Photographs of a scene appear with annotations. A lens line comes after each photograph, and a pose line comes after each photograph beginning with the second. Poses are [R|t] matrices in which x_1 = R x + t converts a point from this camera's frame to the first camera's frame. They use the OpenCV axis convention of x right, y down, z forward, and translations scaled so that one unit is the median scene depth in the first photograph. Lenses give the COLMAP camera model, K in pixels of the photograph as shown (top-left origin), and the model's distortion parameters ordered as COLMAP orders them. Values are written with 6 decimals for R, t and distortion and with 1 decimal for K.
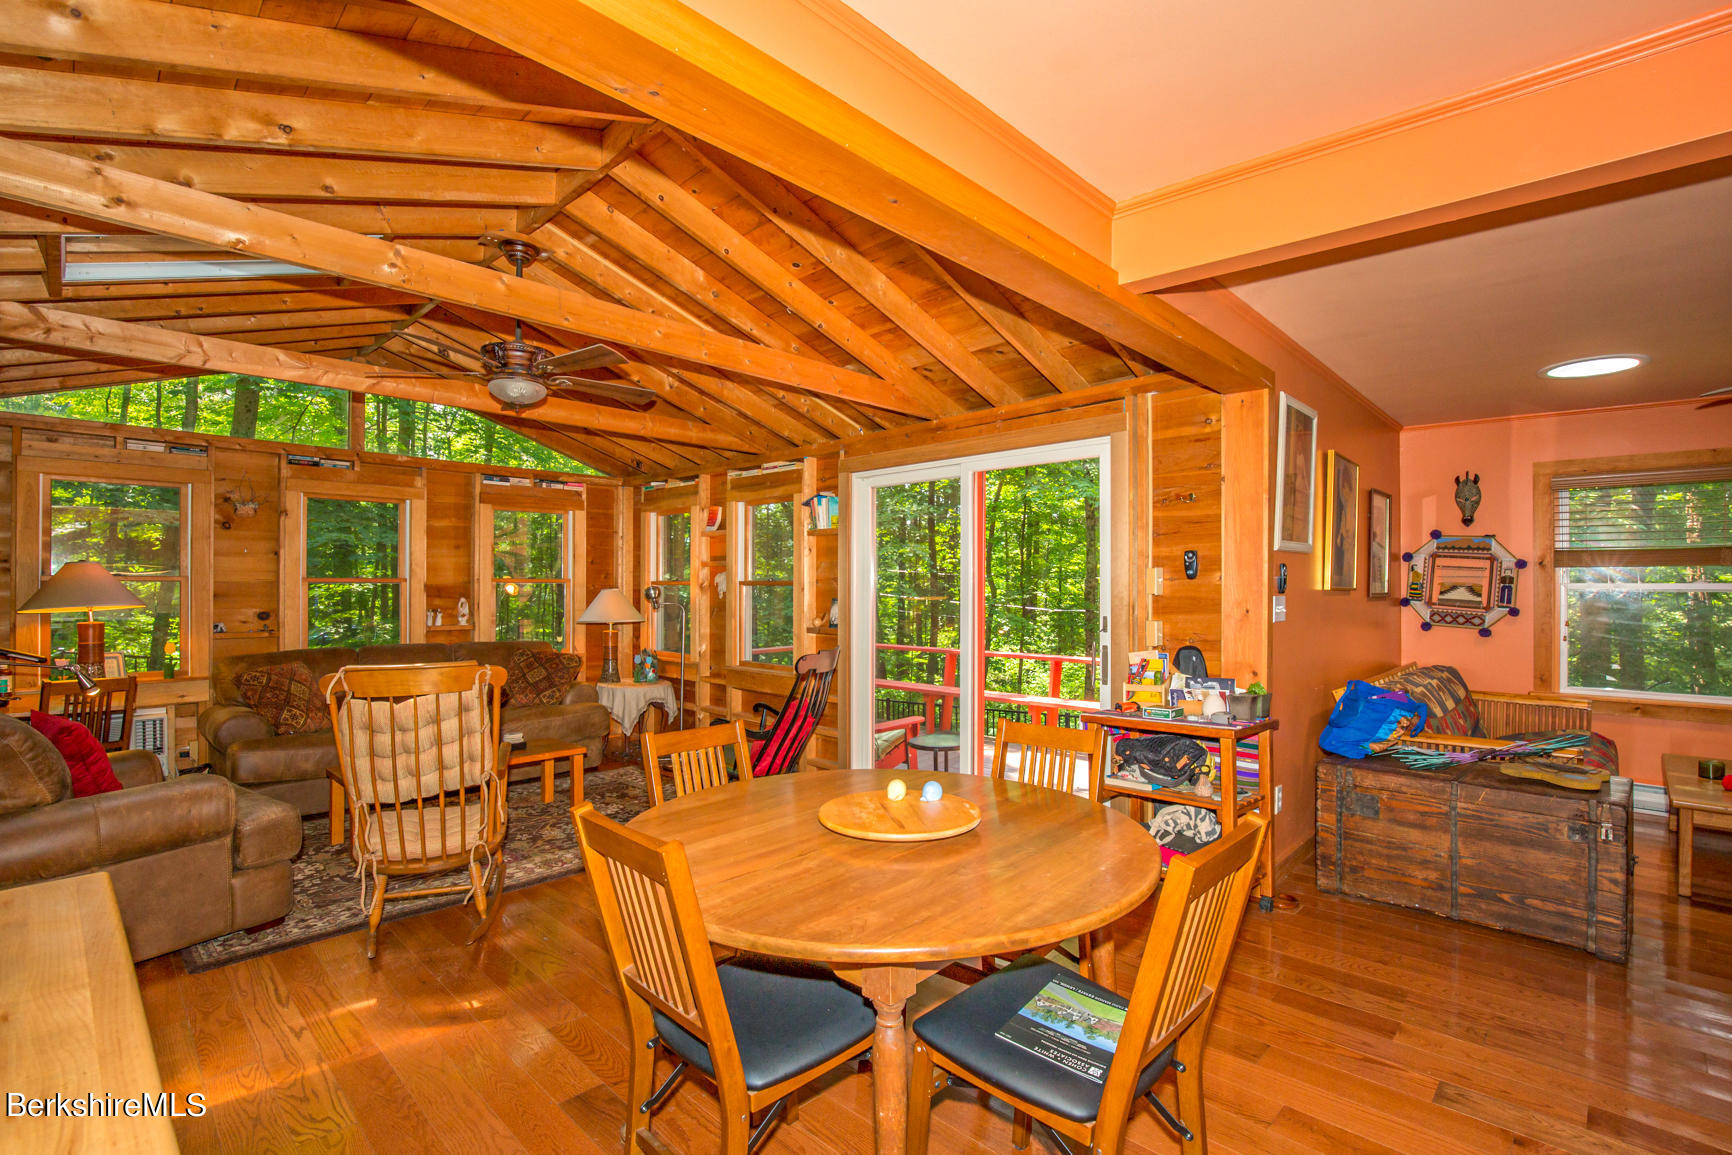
lens RADIAL K [[818.4, 0, 866.0], [0, 818.4, 589.3], [0, 0, 1]] dist [-0.030288, 0.004809]
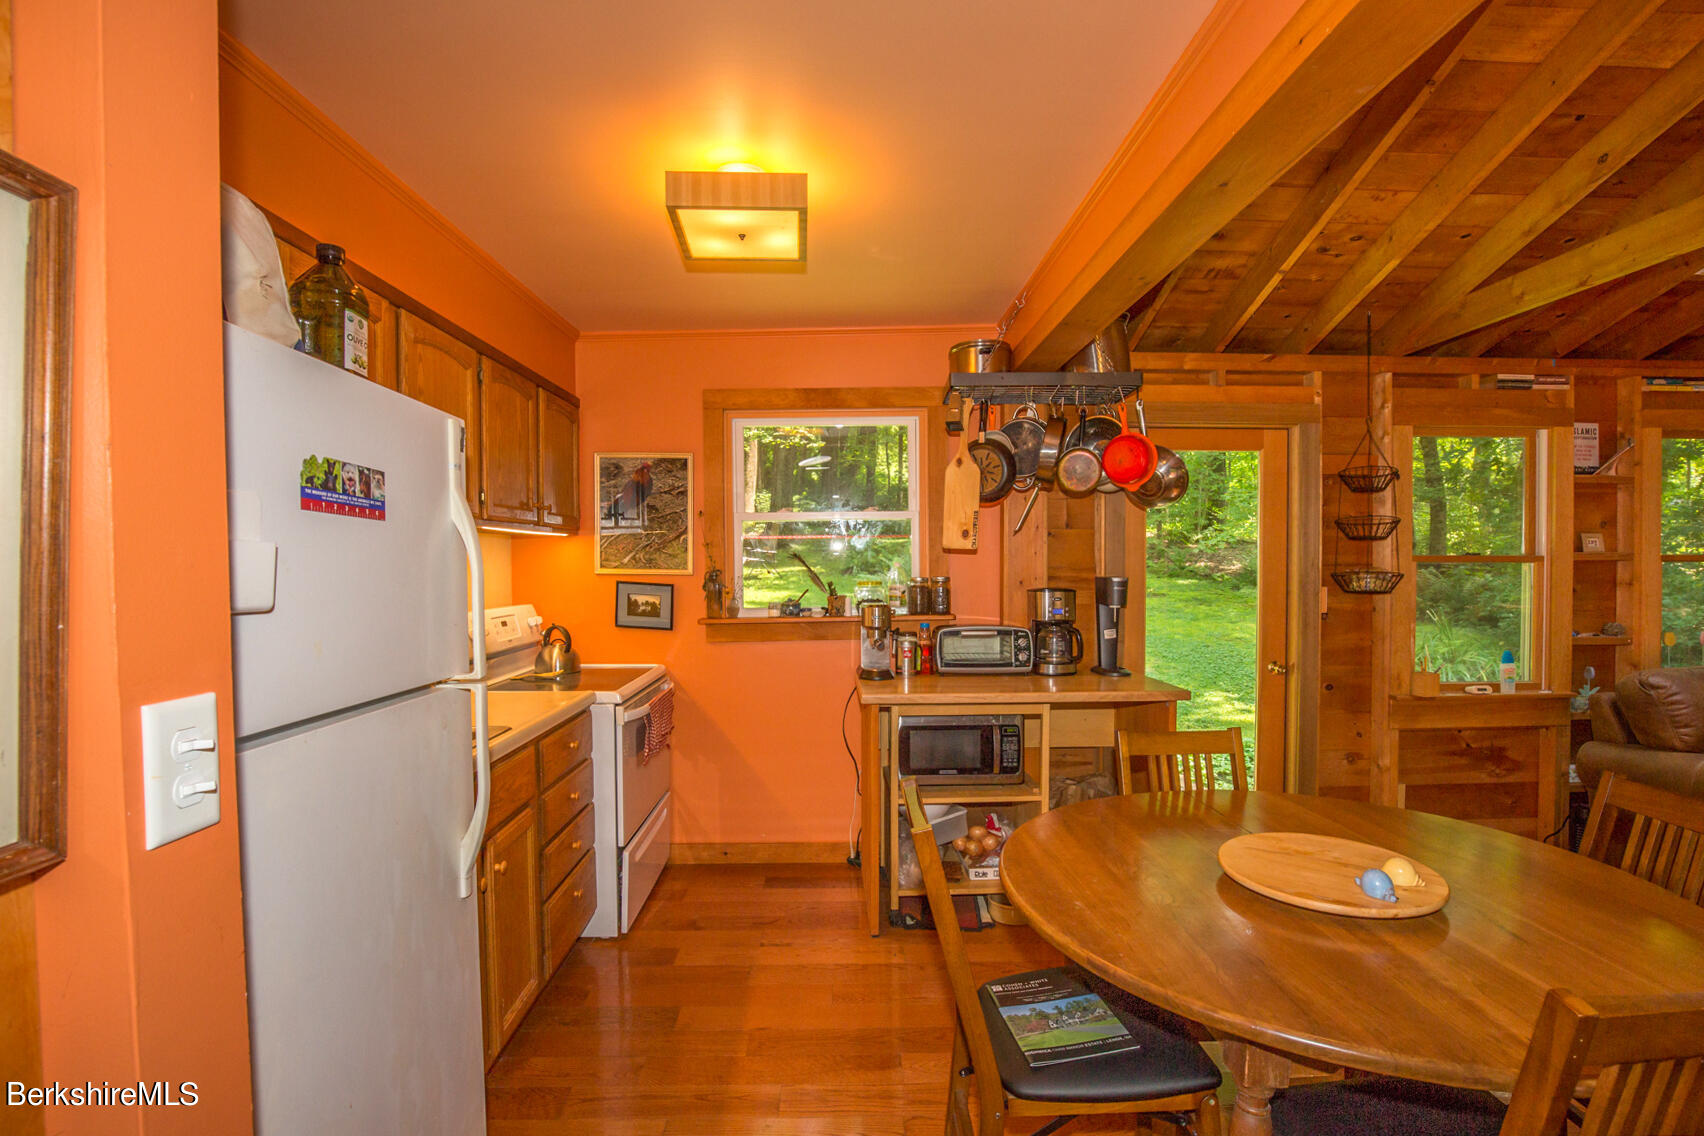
lens RADIAL K [[805.2, 0, 852.9], [0, 805.2, 579.5], [0, 0, 1]] dist [-0.030288, 0.004809]
pose [[-0.713211, 0.017257, -0.700737, 0.346056], [0.002576, 0.999755, 0.021999, -0.010653], [0.700944, 0.013885, -0.713081, 0.474502]]
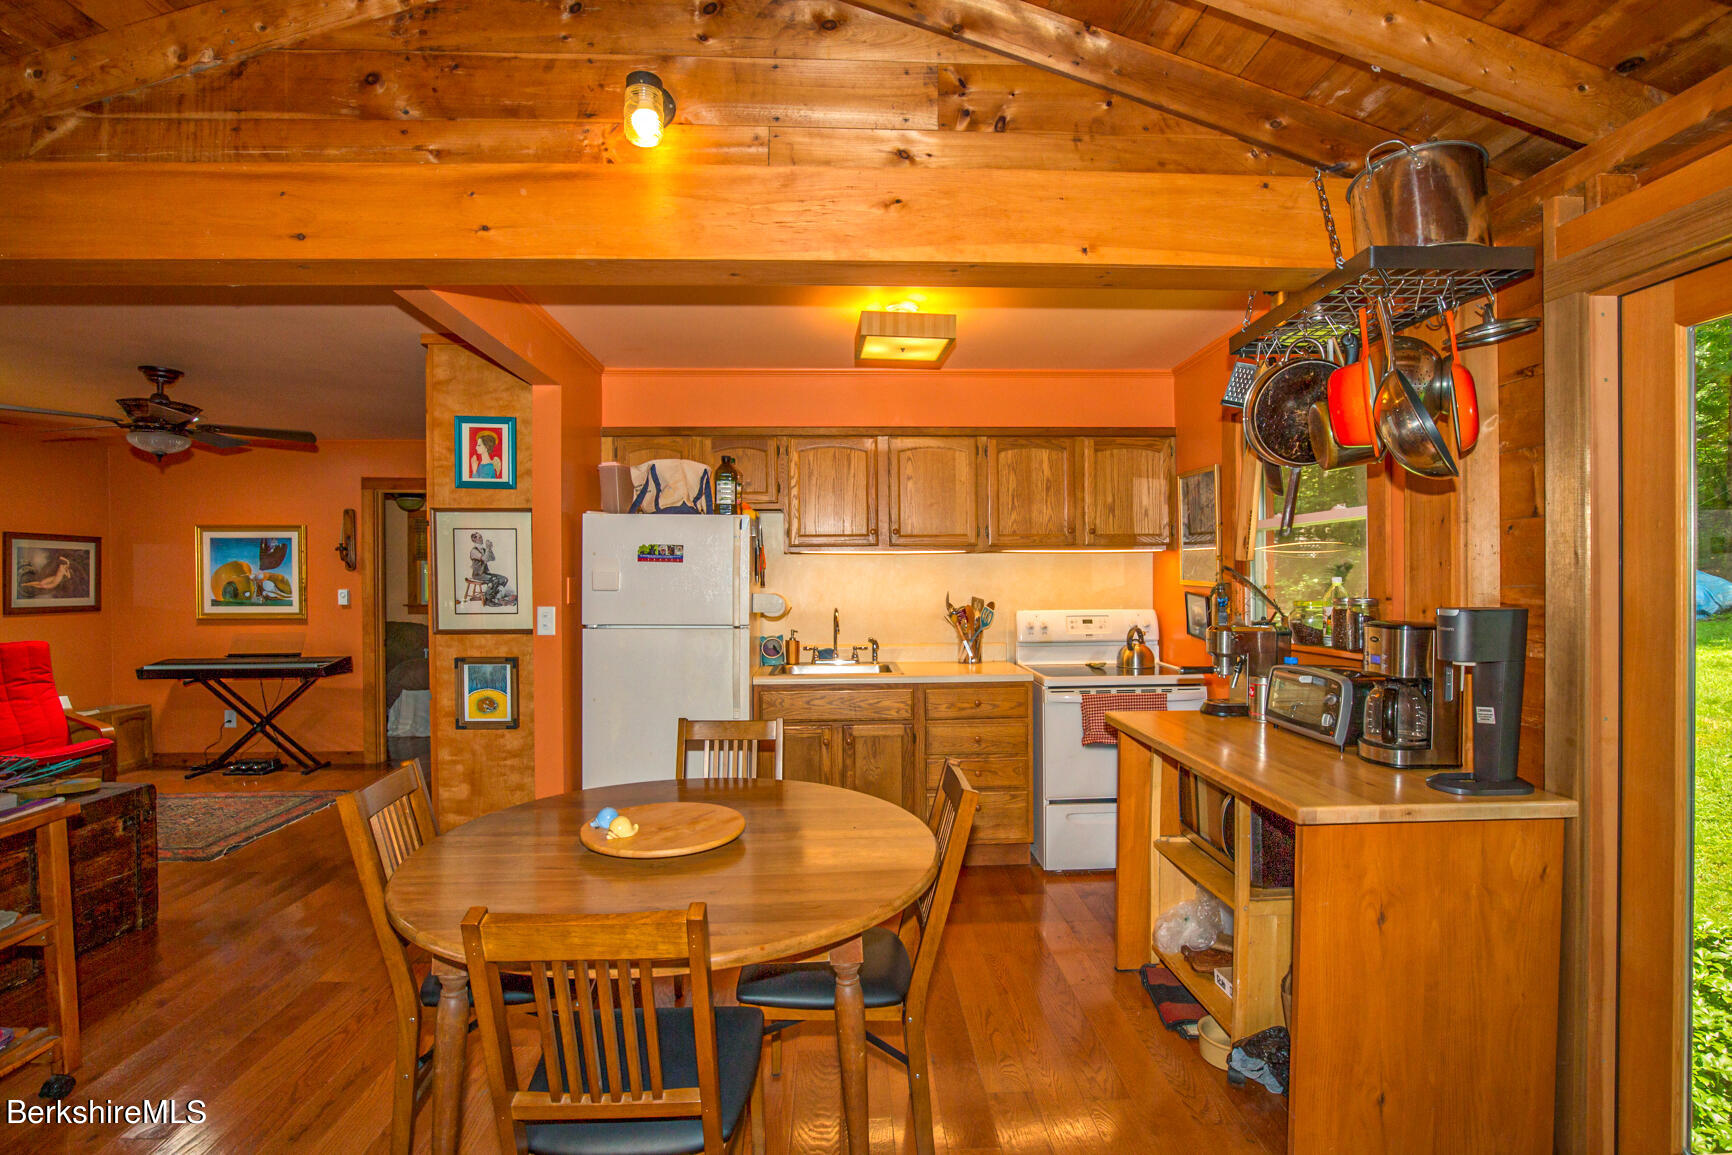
lens RADIAL K [[850.2, 0, 882.9], [0, 850.2, 583.2], [0, 0, 1]] dist [-0.018749, 0.000442]
pose [[-0.714667, -0.006825, 0.699431, -0.345090], [0.005695, 0.999862, 0.015576, -0.016356], [-0.699442, 0.015115, -0.714530, 0.594930]]
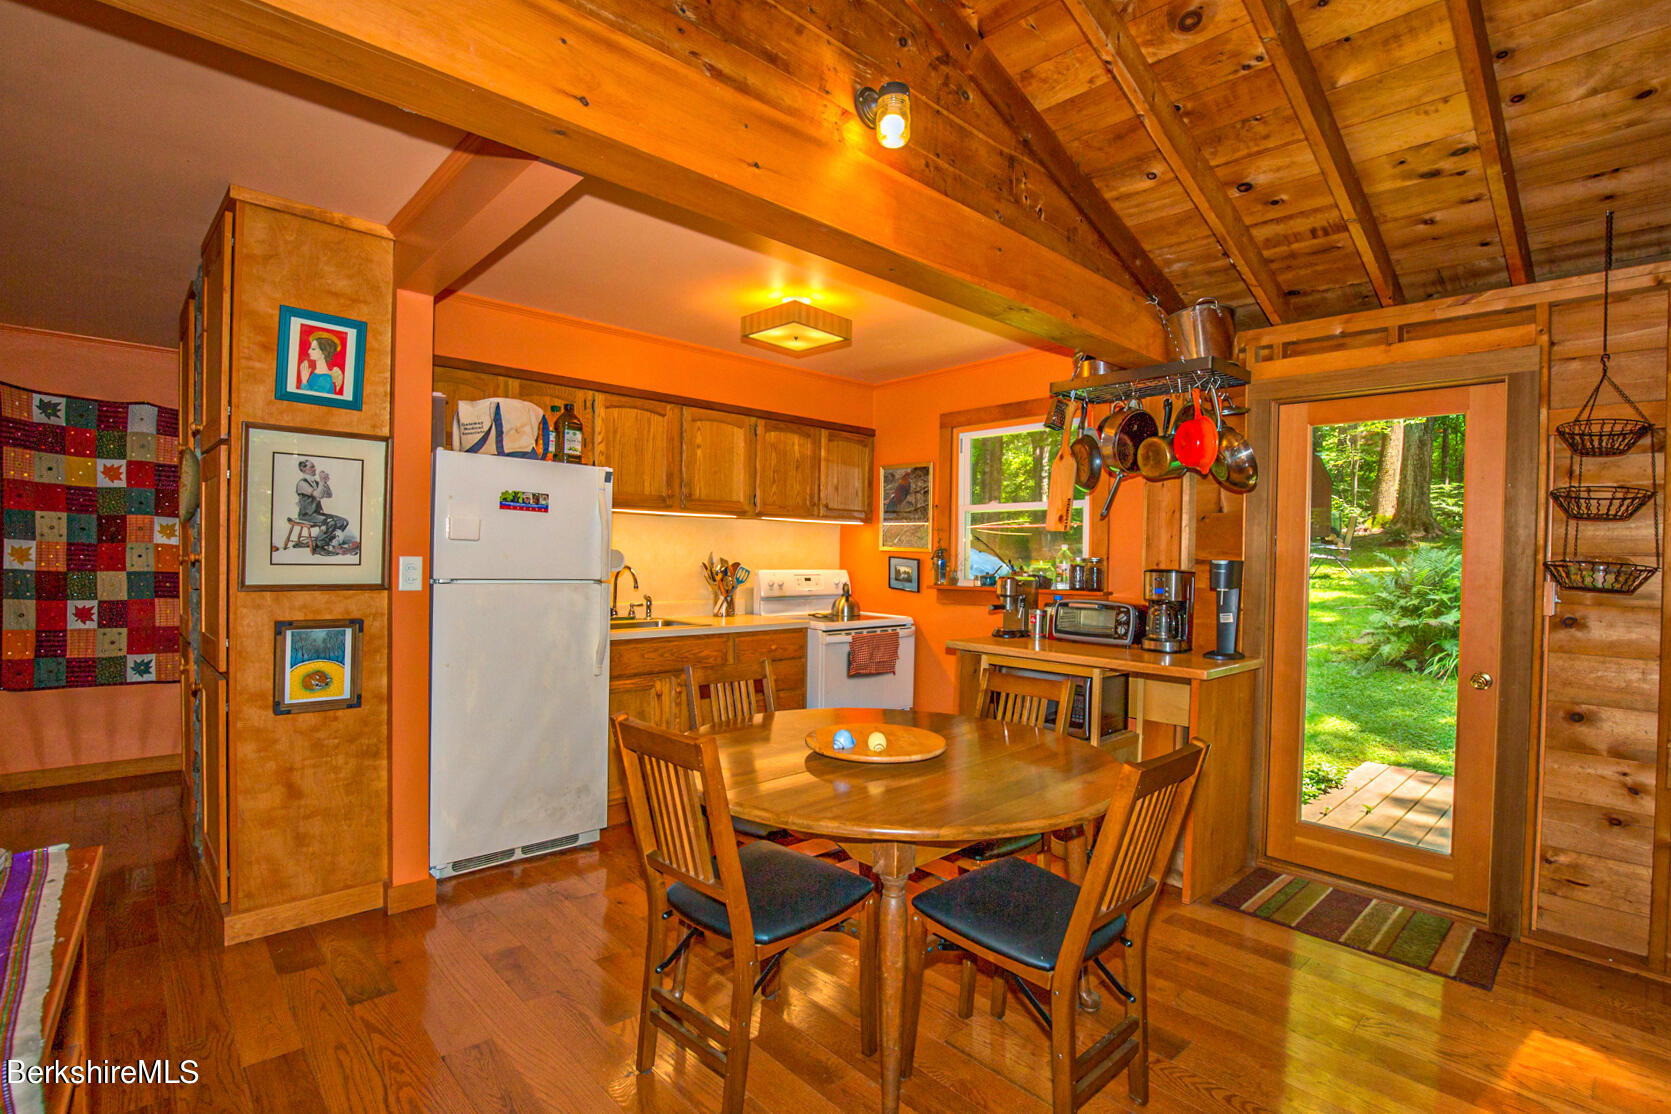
lens RADIAL K [[789.6, 0, 832.6], [0, 789.6, 562.1], [0, 0, 1]] dist [-0.030288, 0.004809]
pose [[-0.998244, -0.021809, 0.055080, 0.016494], [-0.021206, 0.999709, 0.011509, 0.003434], [-0.055315, 0.010320, -0.998416, 0.811522]]
